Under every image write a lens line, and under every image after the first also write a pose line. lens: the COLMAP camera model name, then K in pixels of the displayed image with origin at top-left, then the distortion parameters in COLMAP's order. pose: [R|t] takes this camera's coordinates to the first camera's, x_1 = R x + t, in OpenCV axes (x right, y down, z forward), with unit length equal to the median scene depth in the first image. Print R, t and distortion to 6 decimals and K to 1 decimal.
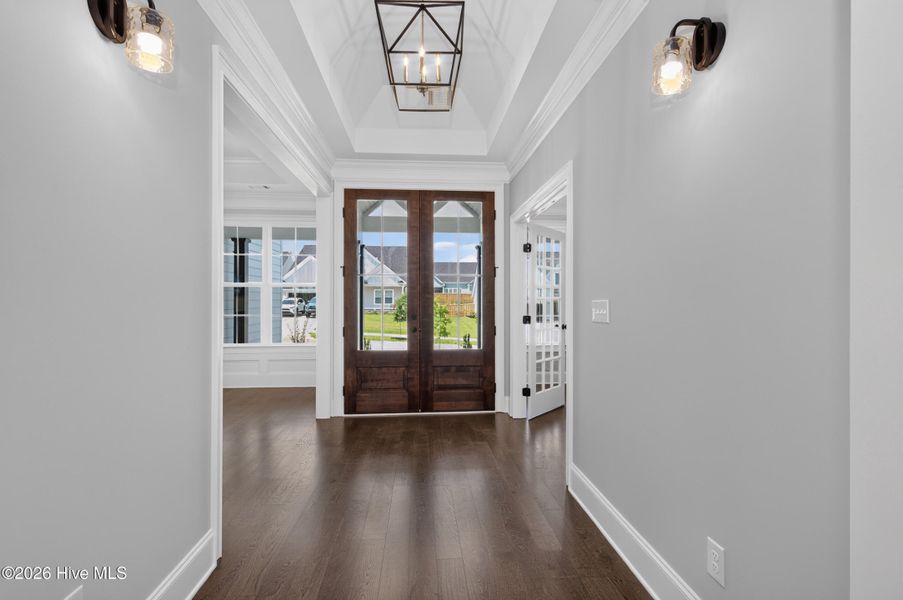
lens RADIAL K [[428.6, 0, 450.7], [0, 428.6, 309.5], [0, 0, 1]] dist [0.010936, -0.000412]
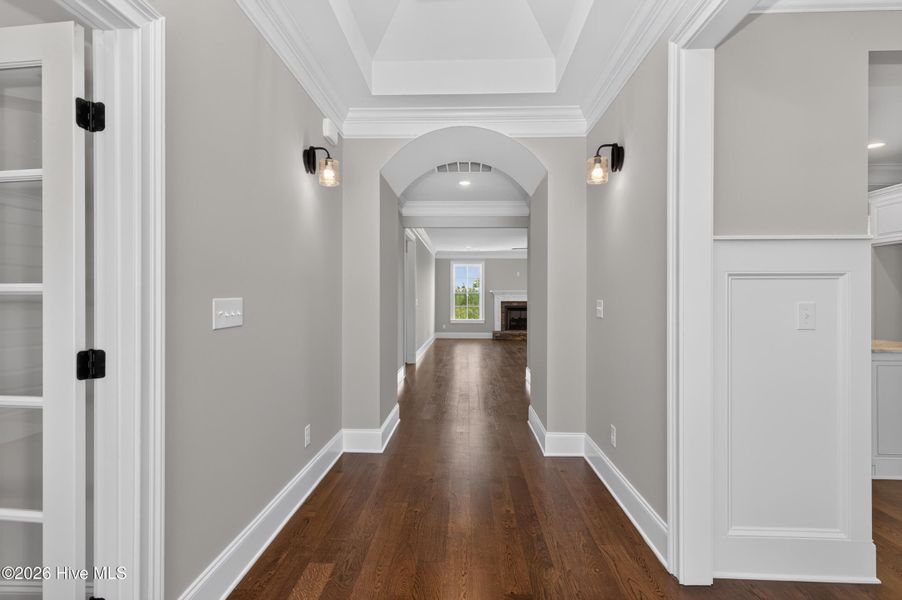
lens RADIAL K [[422.9, 0, 452.9], [0, 422.9, 302.6], [0, 0, 1]] dist [0.013037, -0.007540]
pose [[0.996346, 0.004784, -0.085271, 0.057161], [-0.005716, 0.999926, -0.010694, 0.019229], [0.085214, 0.011142, 0.996300, -0.821622]]
